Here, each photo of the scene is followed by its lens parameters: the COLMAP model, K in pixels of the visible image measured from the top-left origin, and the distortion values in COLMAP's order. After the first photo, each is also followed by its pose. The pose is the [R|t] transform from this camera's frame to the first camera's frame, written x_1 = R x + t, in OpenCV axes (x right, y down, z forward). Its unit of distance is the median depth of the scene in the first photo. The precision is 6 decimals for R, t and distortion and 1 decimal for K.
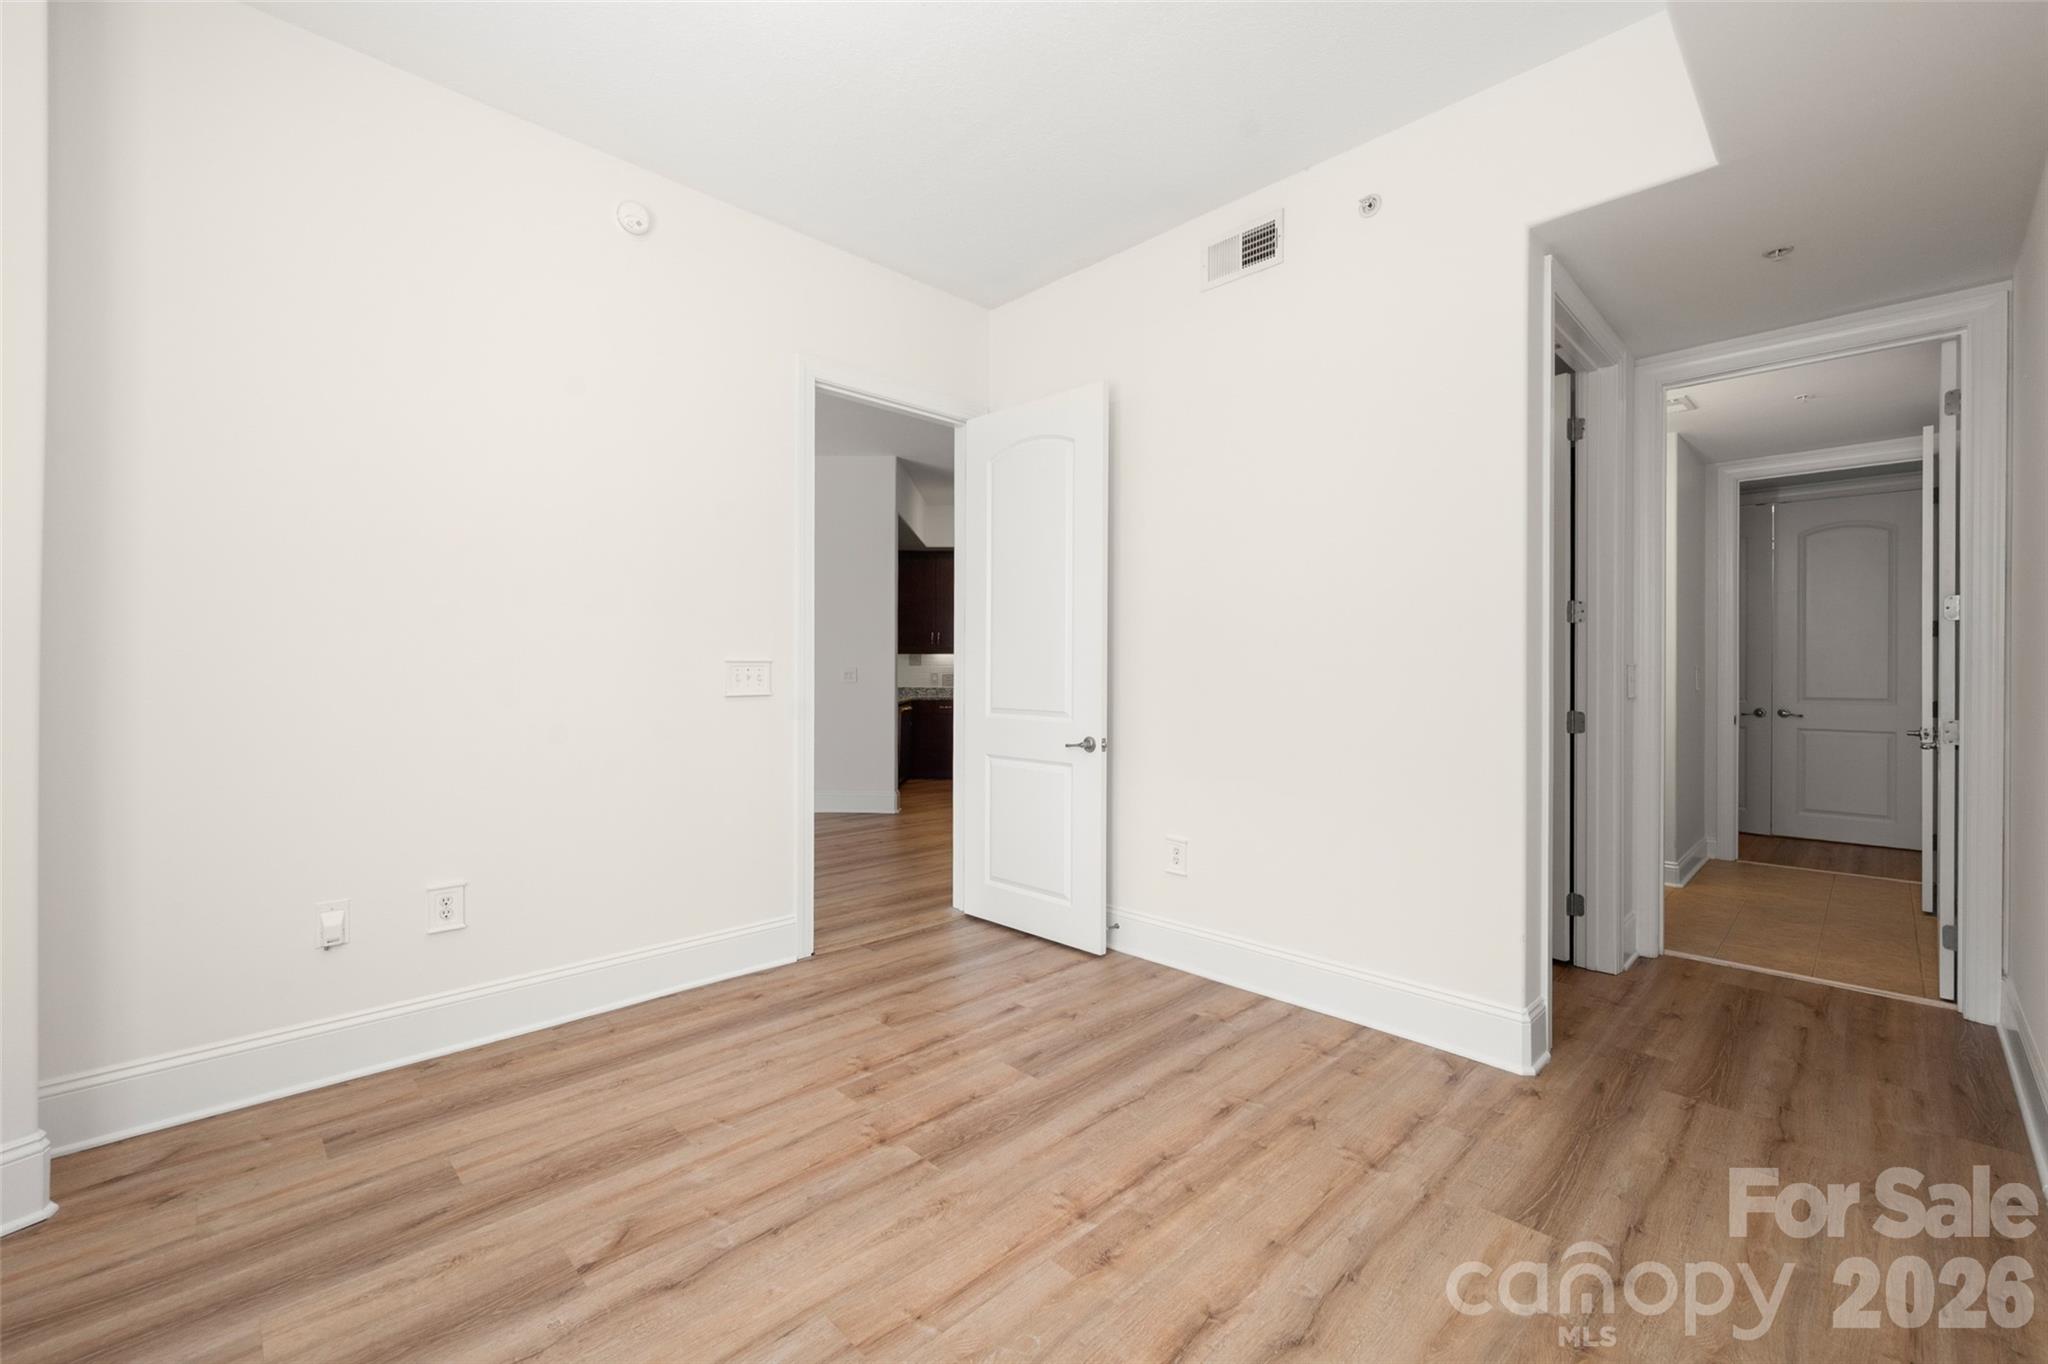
lens RADIAL K [[841.7, 0, 1035.6], [0, 841.7, 680.9], [0, 0, 1]] dist [-0.001090, -0.000535]
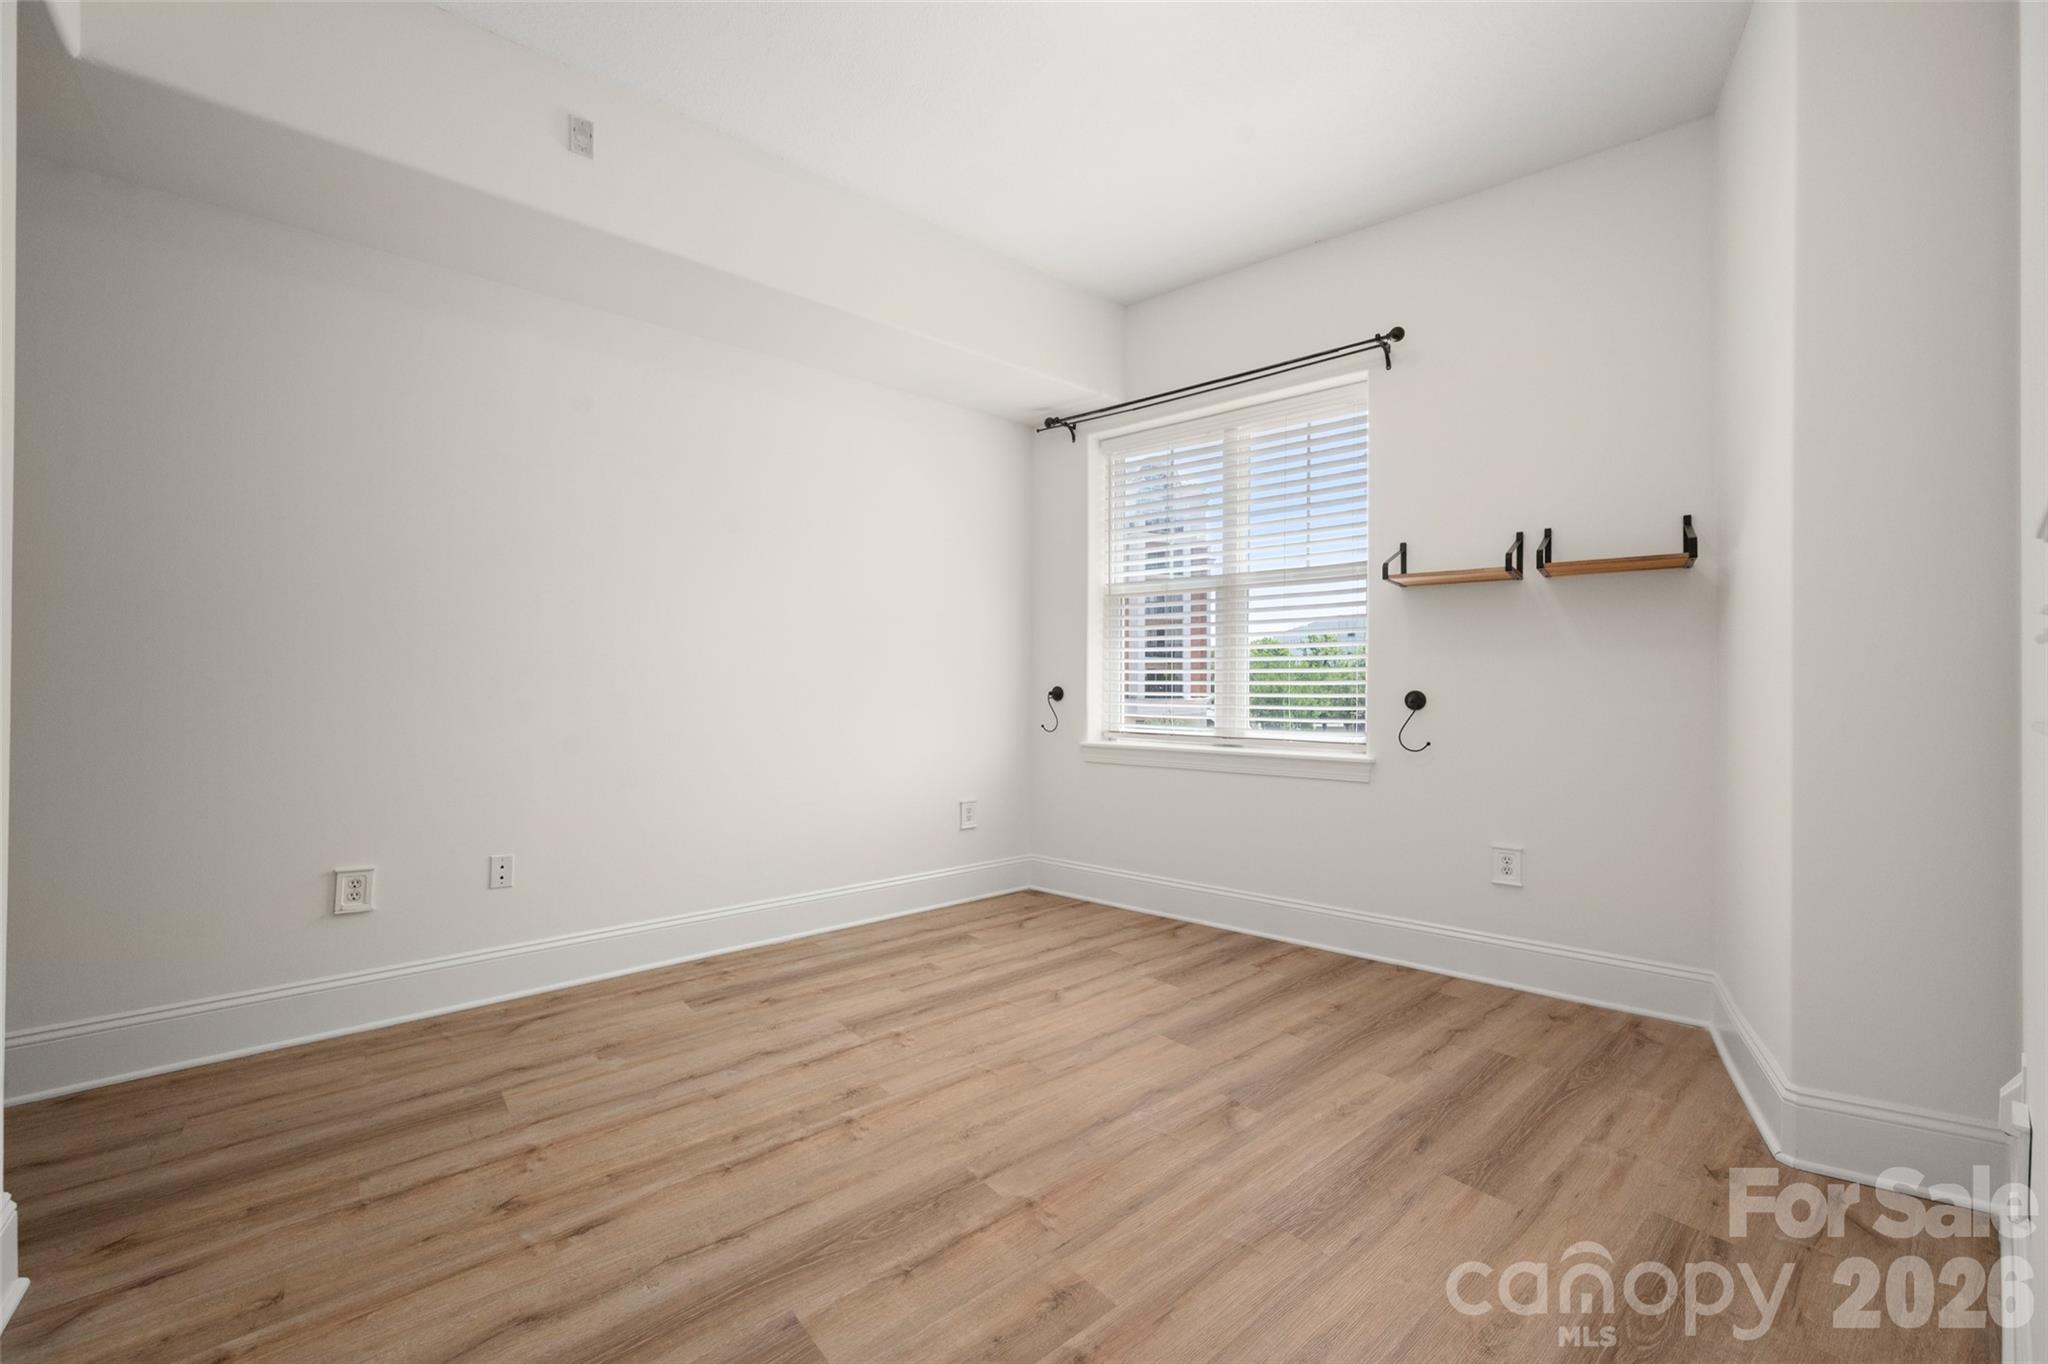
lens RADIAL K [[815.3, 0, 1040.6], [0, 815.3, 677.8], [0, 0, 1]] dist [-0.000824, -0.000185]
pose [[-0.996900, -0.008103, 0.078264, -0.255439], [-0.007631, 0.999951, 0.006338, 0.010222], [-0.078311, 0.005721, -0.996913, 1.832123]]
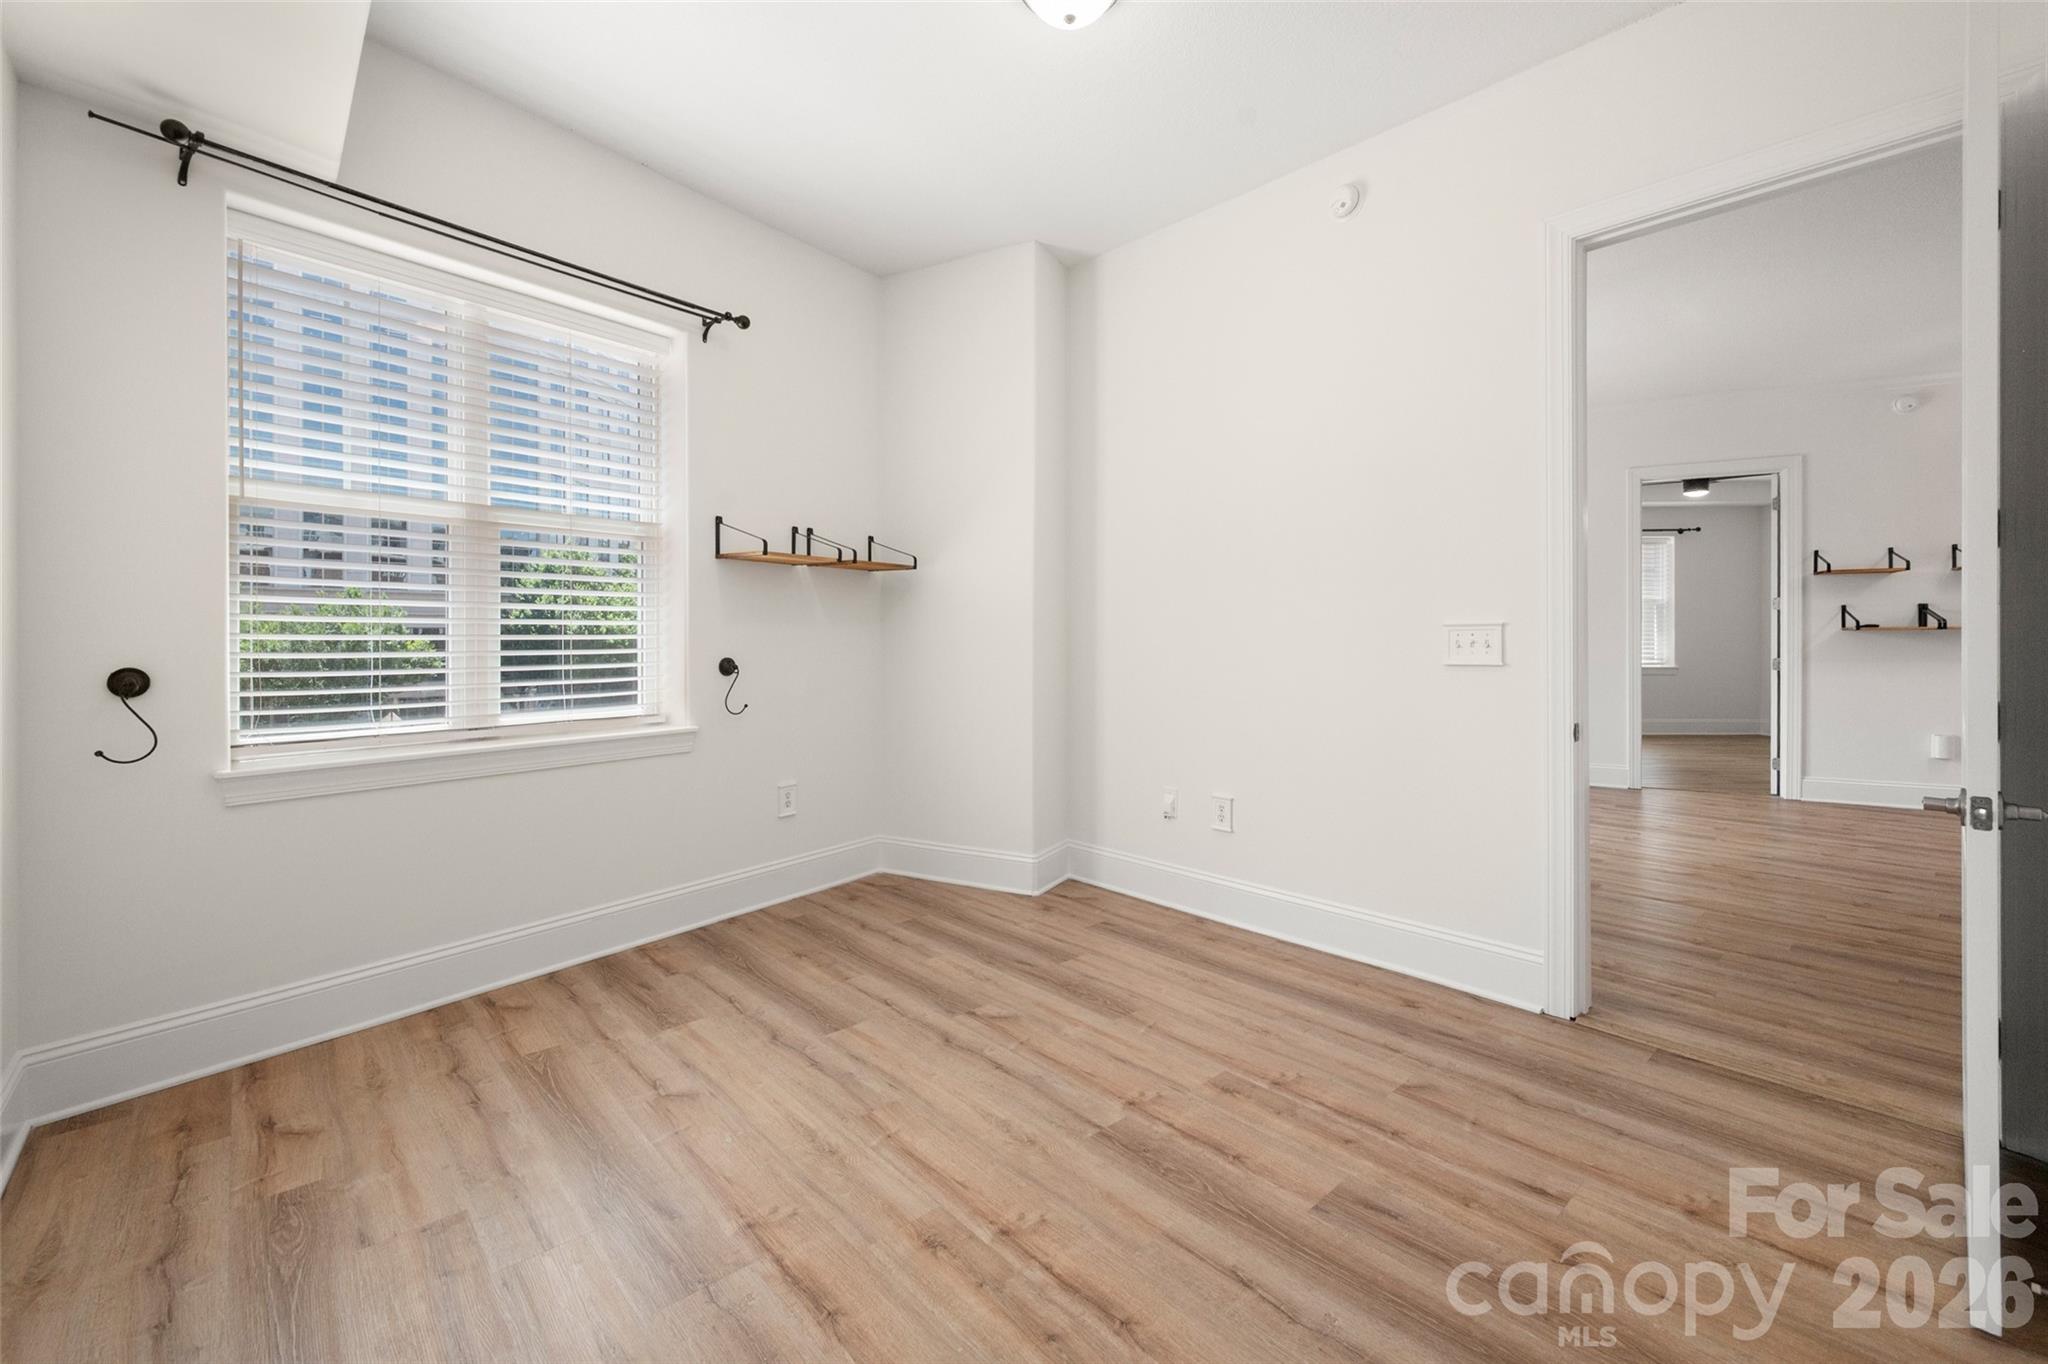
lens RADIAL K [[865.7, 0, 1024.9], [0, 865.7, 646.3], [0, 0, 1]] dist [-0.000872, -0.000226]
pose [[-0.043747, 0.006164, -0.999024, 0.856134], [-0.012000, 0.999906, 0.006695, -0.002653], [0.998971, 0.012281, -0.043669, 0.919621]]
